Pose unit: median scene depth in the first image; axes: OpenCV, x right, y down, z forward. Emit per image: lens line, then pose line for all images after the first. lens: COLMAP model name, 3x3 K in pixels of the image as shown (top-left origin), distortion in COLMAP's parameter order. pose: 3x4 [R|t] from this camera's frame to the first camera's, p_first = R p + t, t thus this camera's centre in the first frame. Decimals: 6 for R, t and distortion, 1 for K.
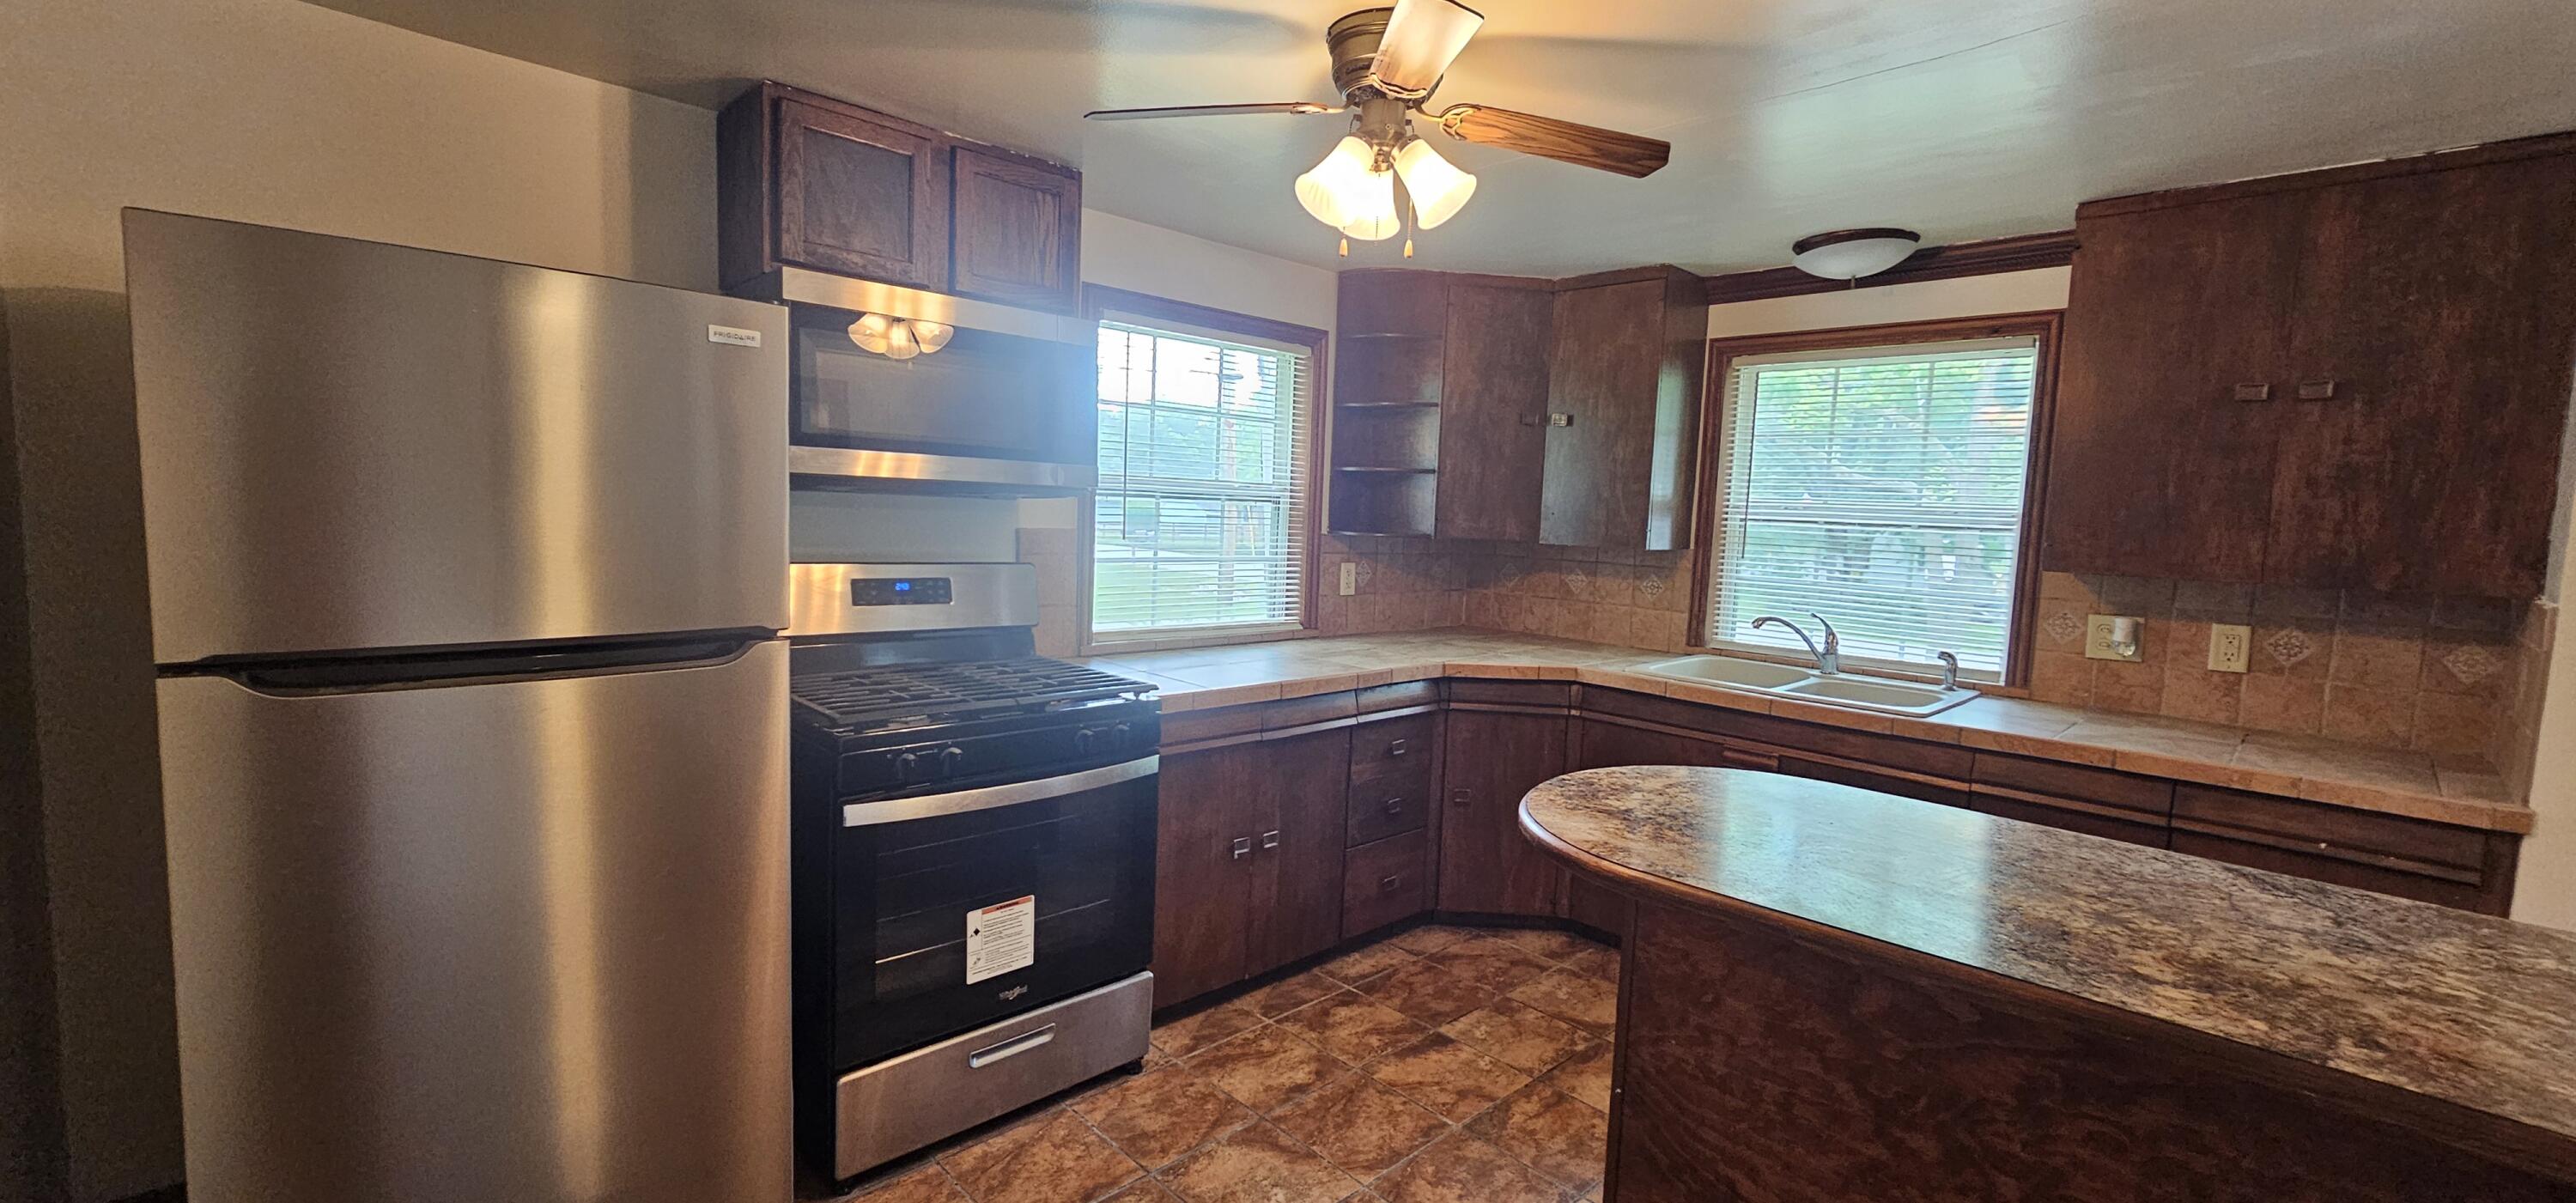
lens RADIAL K [[1054.6, 0, 1280.8], [0, 1054.6, 611.8], [0, 0, 1]] dist [-0.003050, -0.000237]
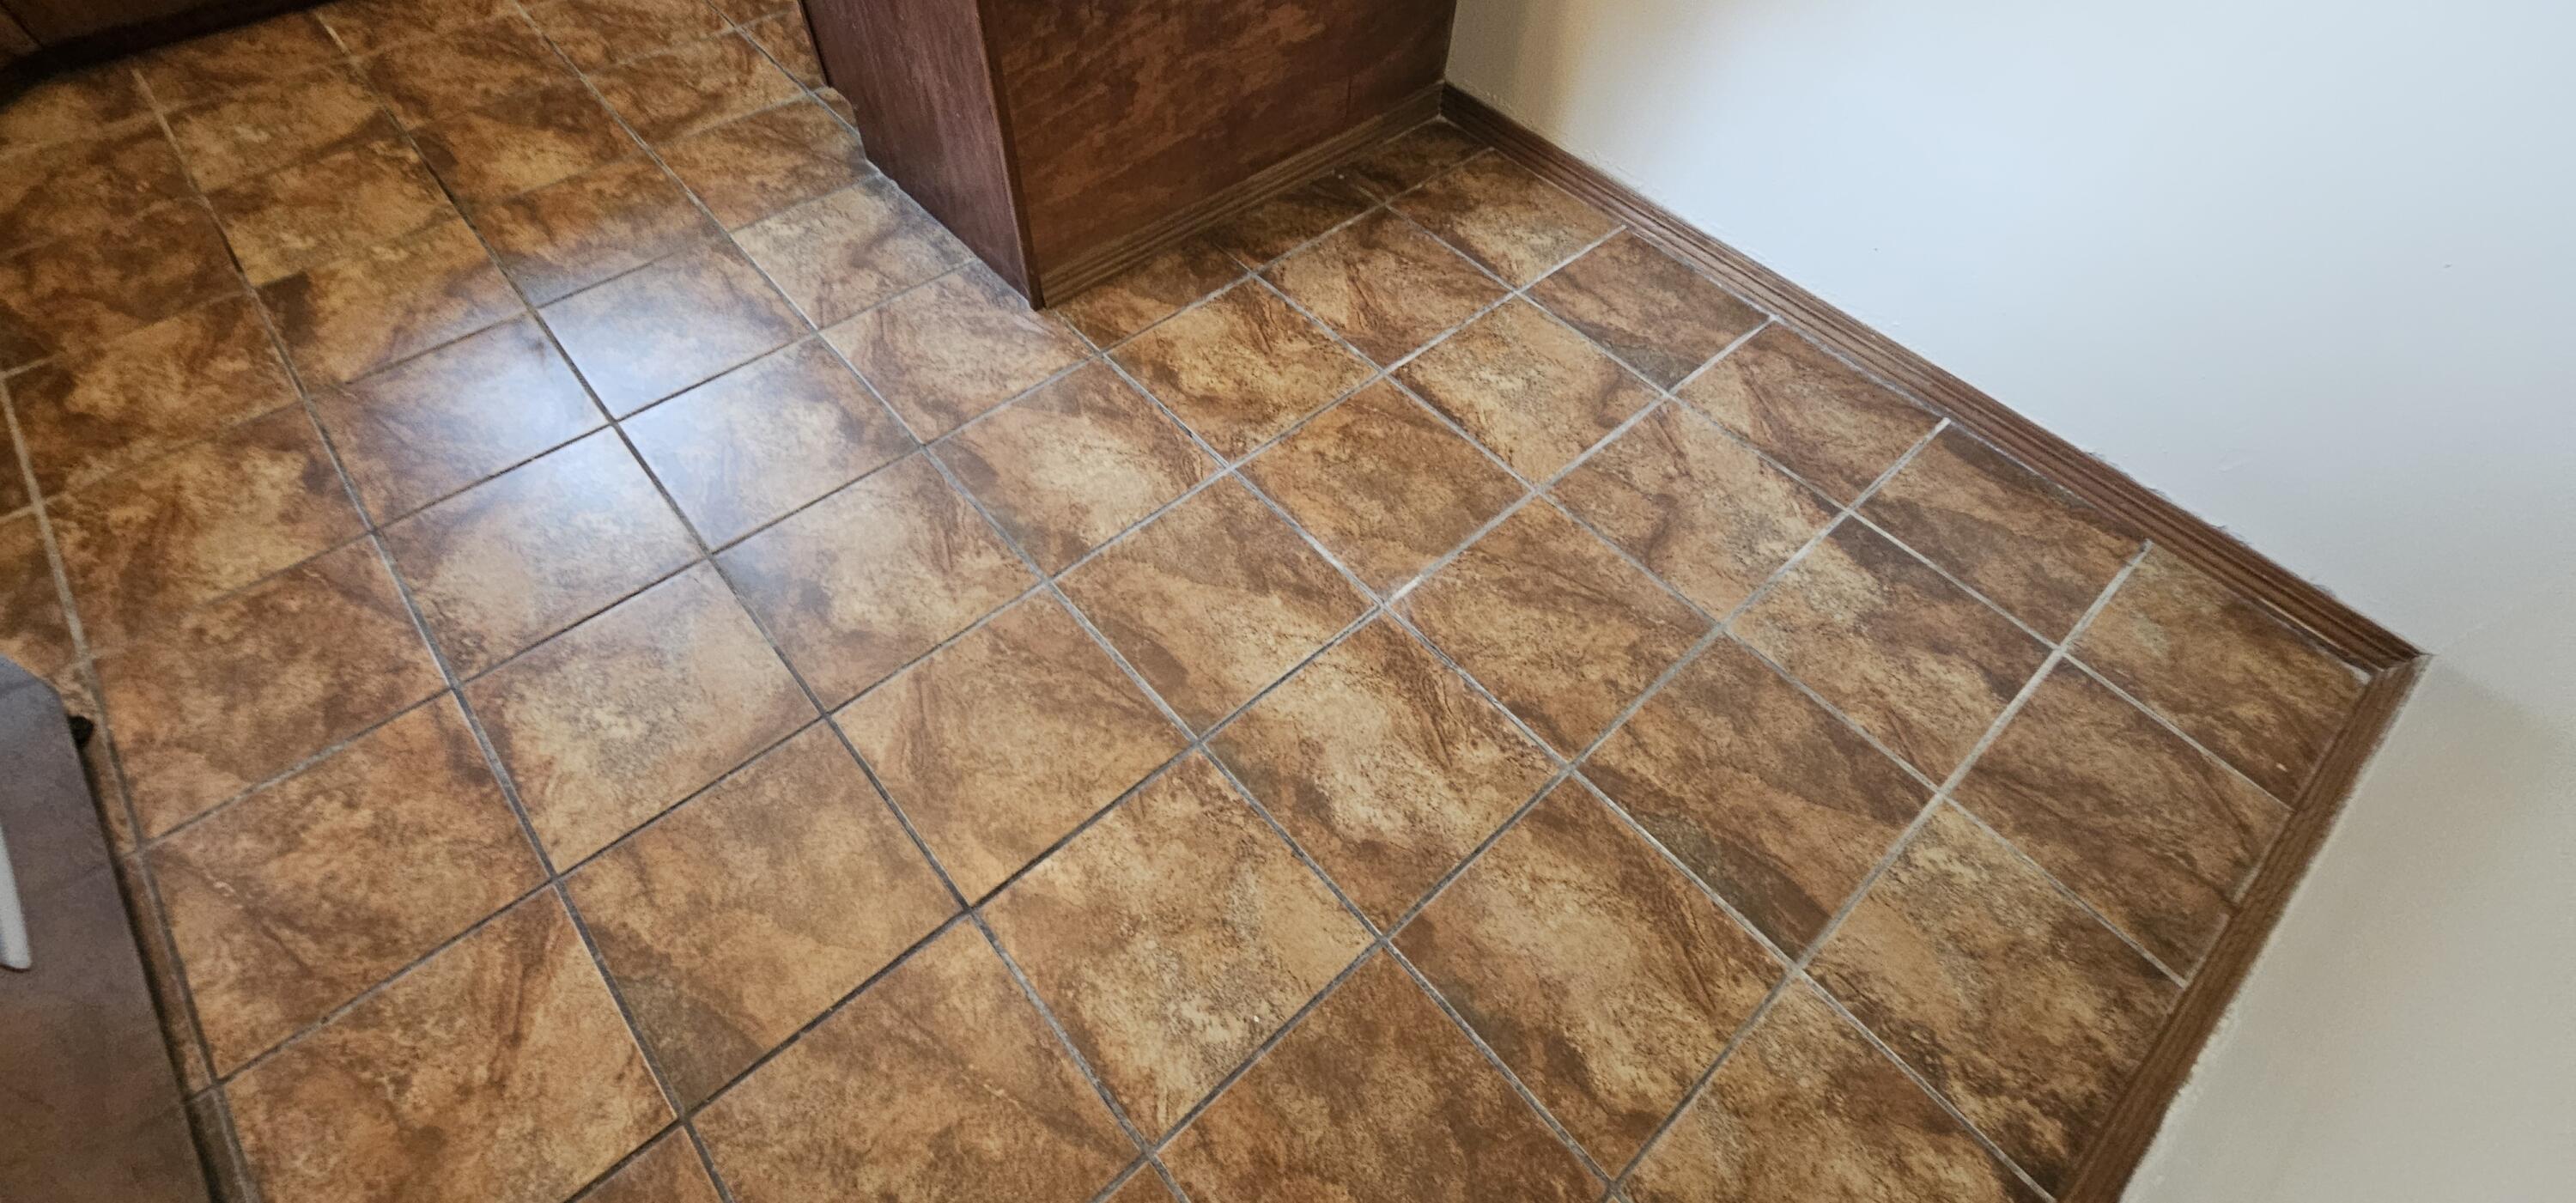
lens RADIAL K [[1054.6, 0, 1287.6], [0, 1054.6, 607.2], [0, 0, 1]] dist [-0.003050, -0.000237]
pose [[0.034830, -0.838252, 0.544170, -0.290755], [0.058868, 0.545276, 0.836187, 0.038874], [-0.997658, 0.002910, 0.068338, 0.378100]]
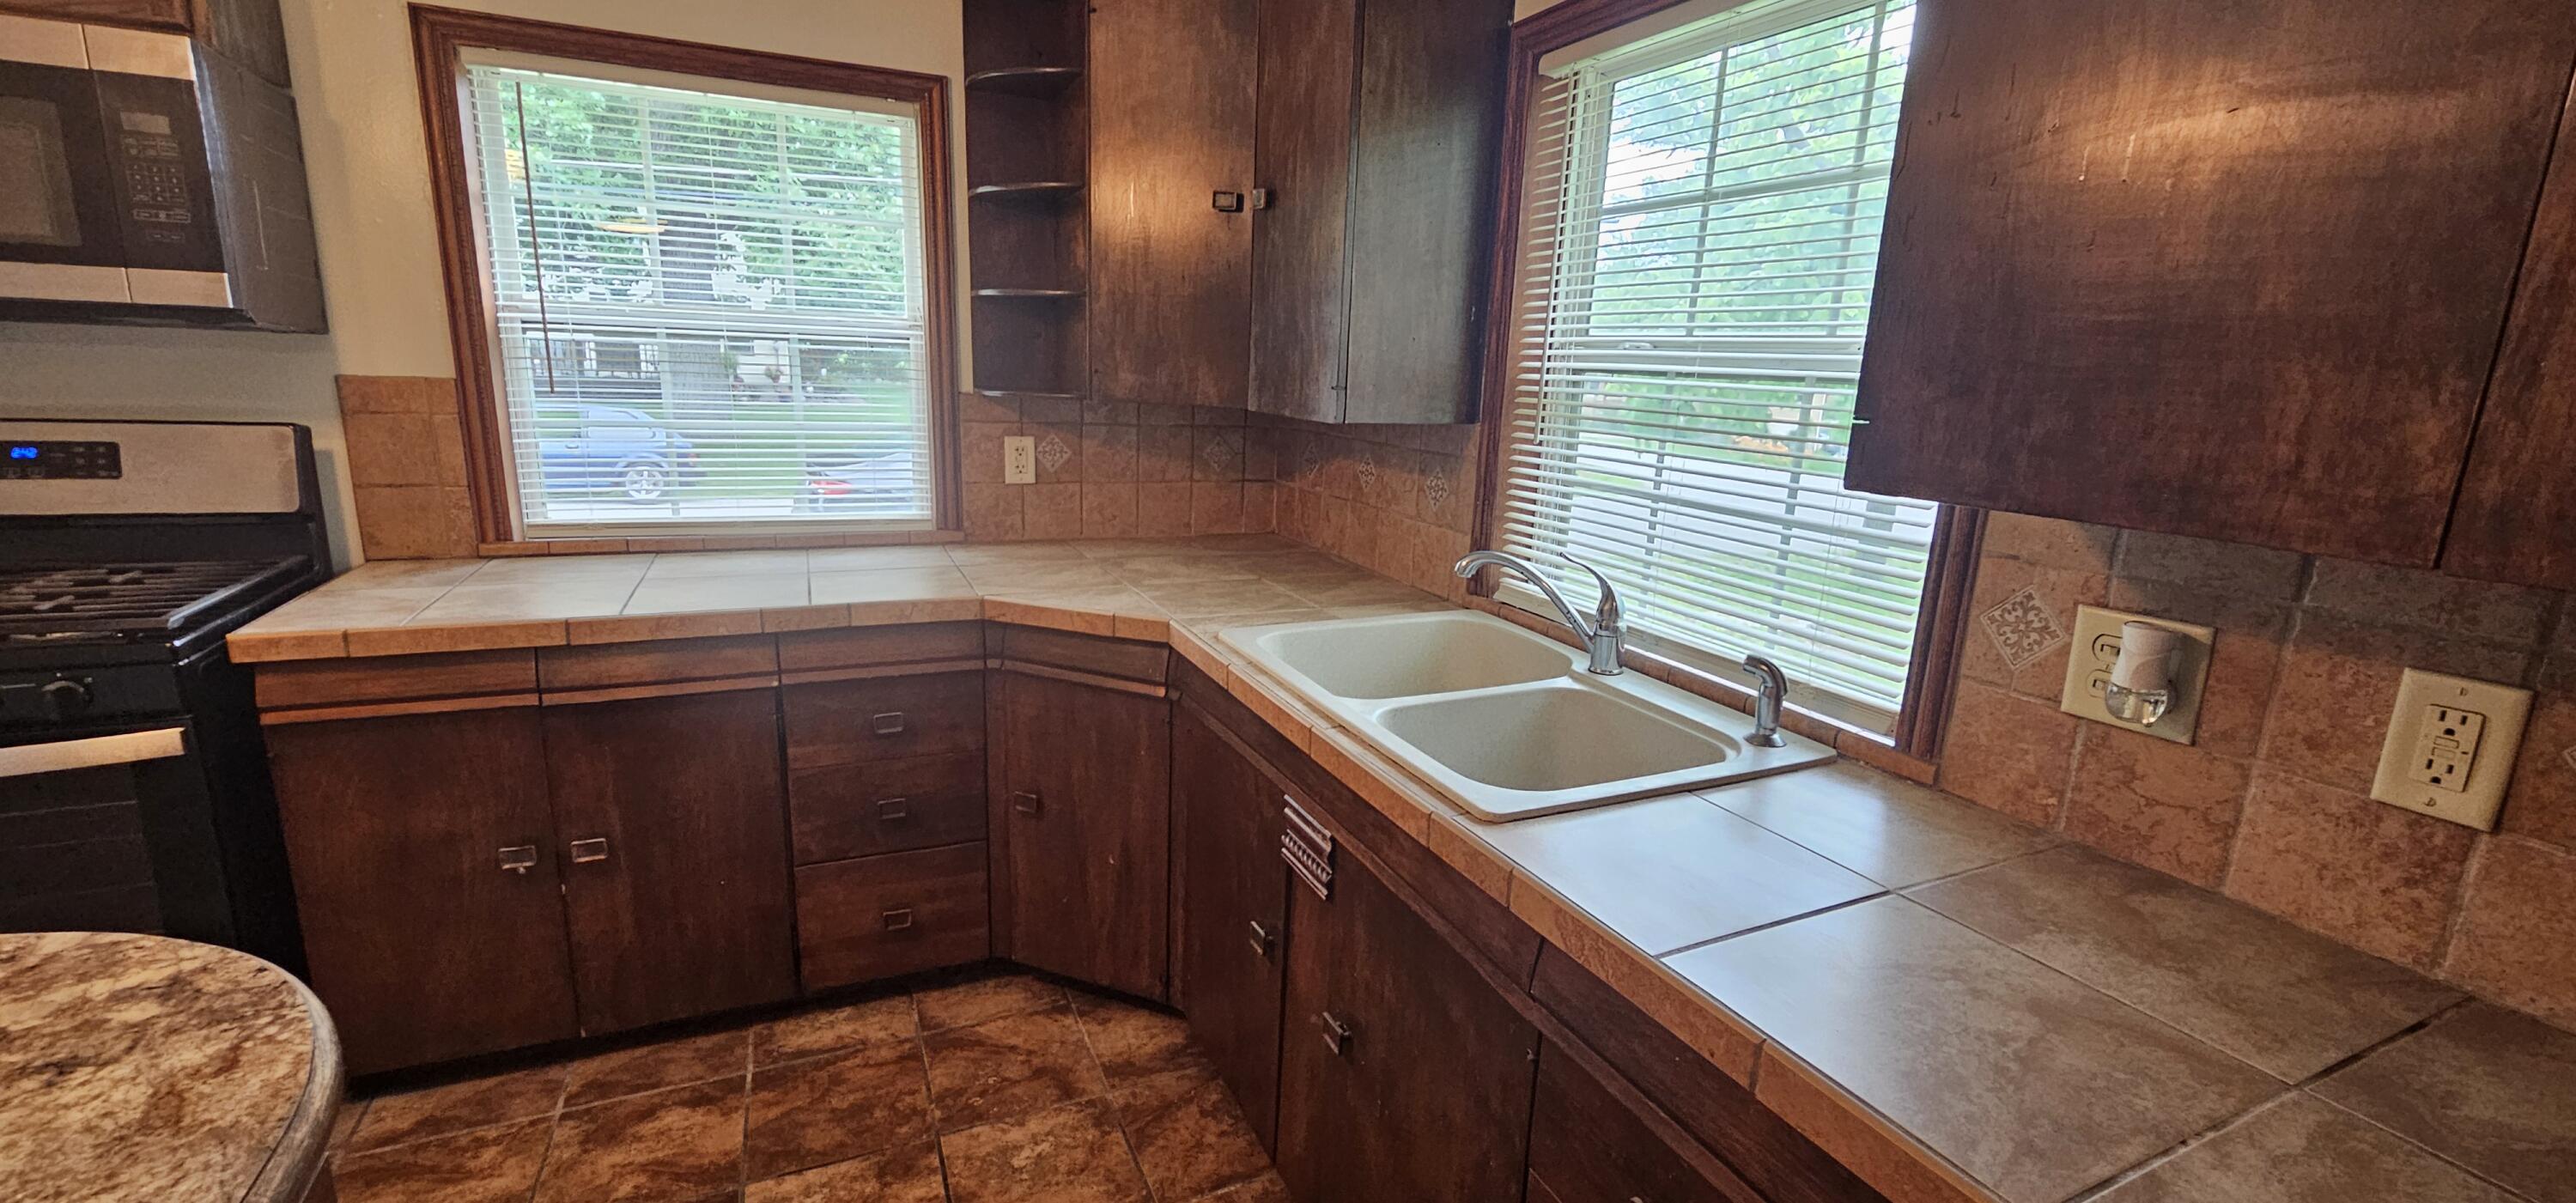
lens RADIAL K [[1054.6, 0, 1278.4], [0, 1054.6, 610.5], [0, 0, 1]] dist [-0.003050, -0.000237]
pose [[0.944853, 0.073641, -0.319108, 0.609905], [-0.036145, 0.991887, 0.121876, -0.031891], [0.325494, -0.103621, 0.939849, 0.535368]]
